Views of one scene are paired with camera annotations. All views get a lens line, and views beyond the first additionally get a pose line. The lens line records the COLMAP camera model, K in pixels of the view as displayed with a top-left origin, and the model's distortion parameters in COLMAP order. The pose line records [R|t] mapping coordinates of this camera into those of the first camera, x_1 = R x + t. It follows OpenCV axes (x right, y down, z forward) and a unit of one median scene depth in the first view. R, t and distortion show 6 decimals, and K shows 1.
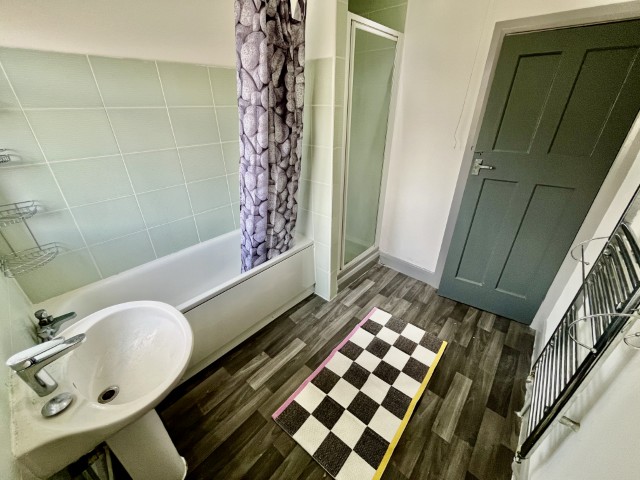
lens RADIAL K [[258.4, 0, 319.5], [0, 258.4, 241.2], [0, 0, 1]] dist [-0.004328, -0.000403]
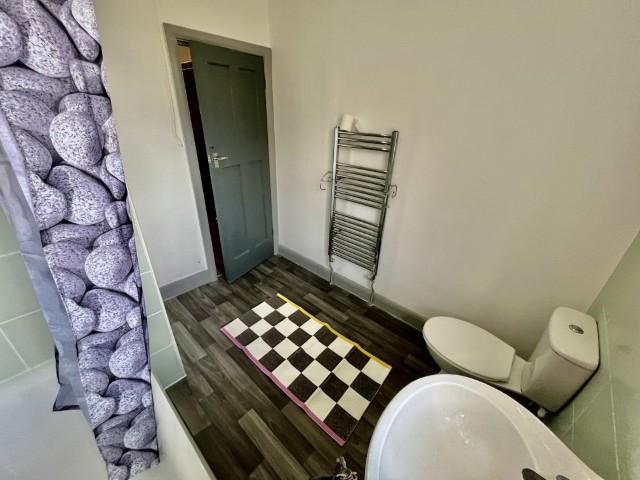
lens RADIAL K [[258.4, 0, 318.1], [0, 258.4, 240.6], [0, 0, 1]] dist [-0.004328, -0.000403]
pose [[0.020029, -0.447937, 0.893841, -0.521522], [0.438641, 0.807321, 0.394750, -0.232697], [-0.898439, 0.384168, 0.212653, 0.466792]]
